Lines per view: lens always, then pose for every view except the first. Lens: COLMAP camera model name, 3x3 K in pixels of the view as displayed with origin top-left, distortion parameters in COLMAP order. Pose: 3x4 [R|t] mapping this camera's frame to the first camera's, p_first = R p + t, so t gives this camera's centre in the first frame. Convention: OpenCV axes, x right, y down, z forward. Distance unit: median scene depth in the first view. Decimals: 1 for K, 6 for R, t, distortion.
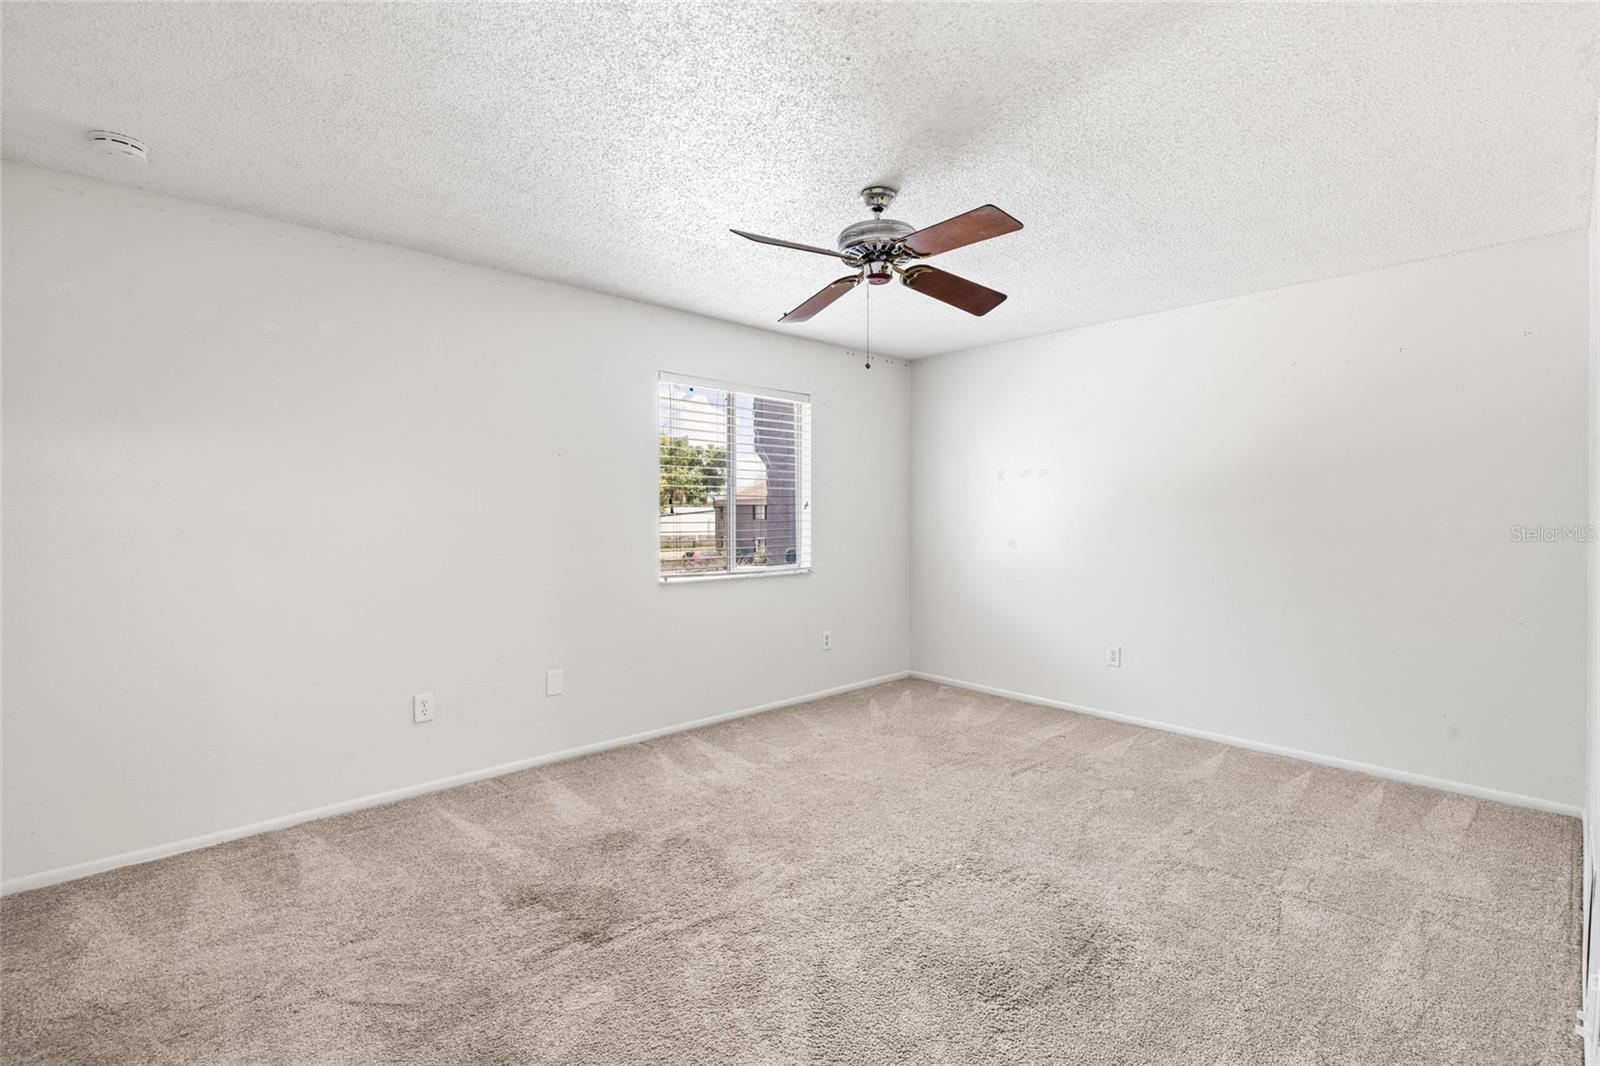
lens RADIAL K [[710.6, 0, 799.1], [0, 710.6, 535.9], [0, 0, 1]] dist [-0.008857, 0.001864]
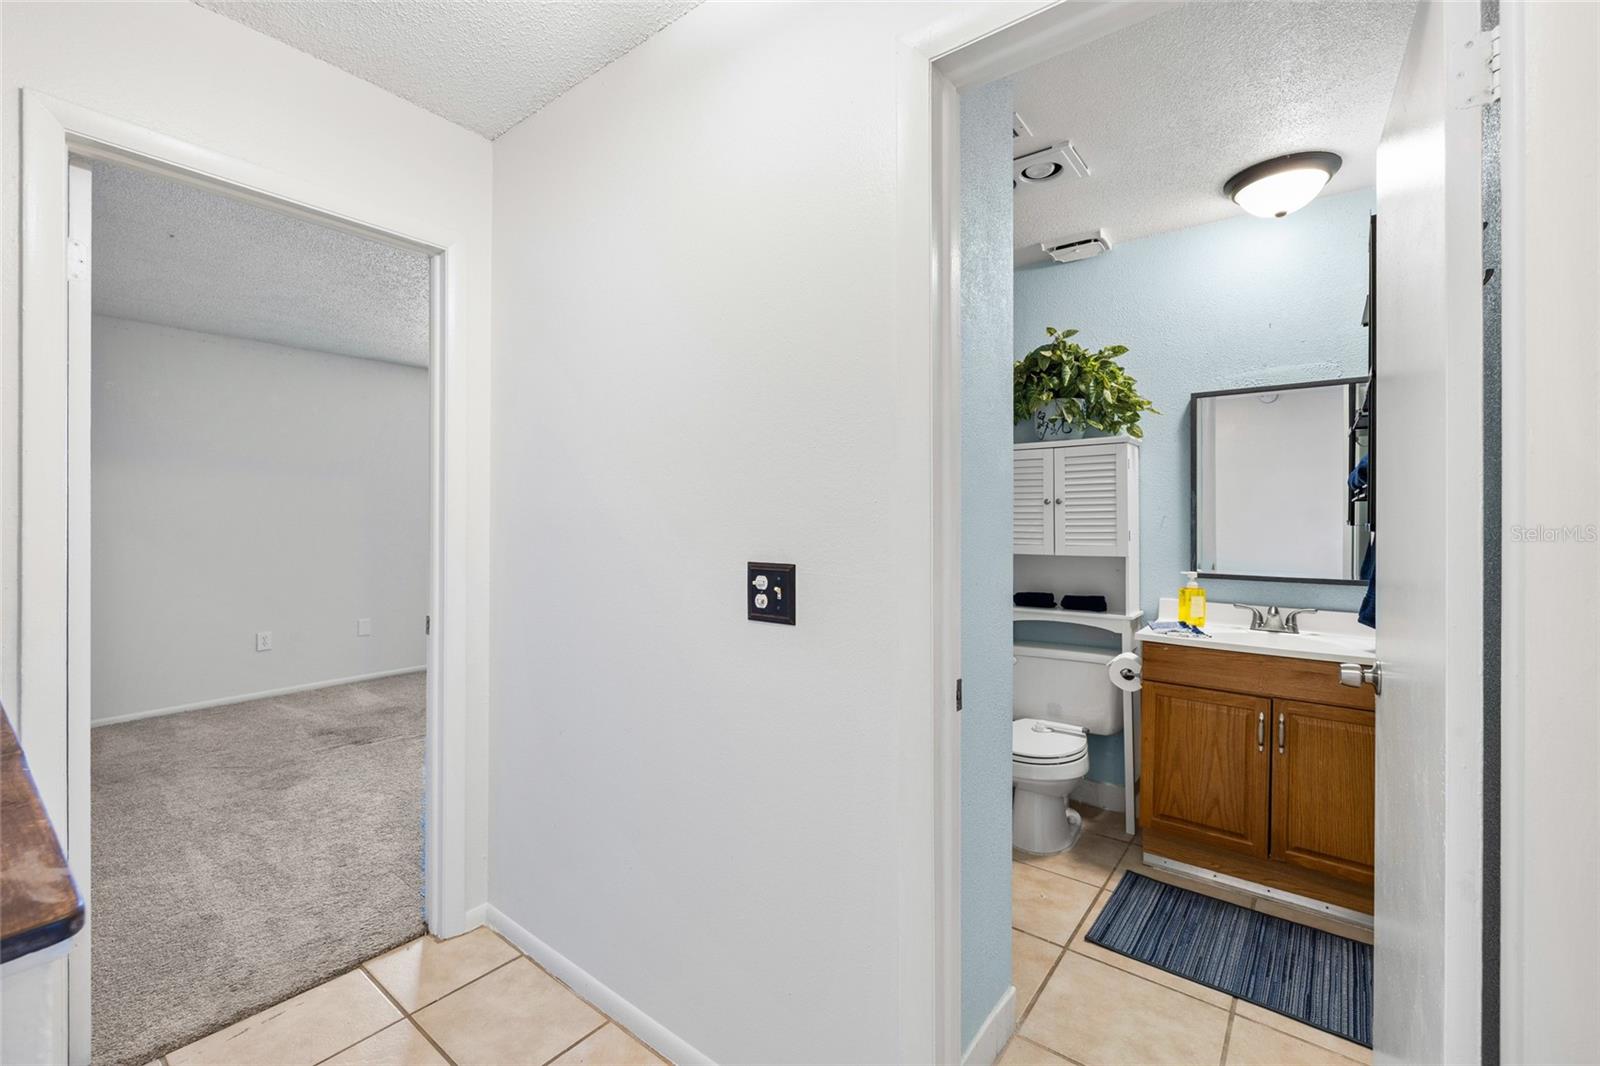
lens RADIAL K [[684.5, 0, 801.7], [0, 684.5, 521.4], [0, 0, 1]] dist [0.000874, -0.000080]
pose [[0.987331, -0.001929, 0.158664, 0.404698], [0.004470, 0.999867, -0.015662, 0.017132], [-0.158613, 0.016172, 0.987208, -0.685395]]
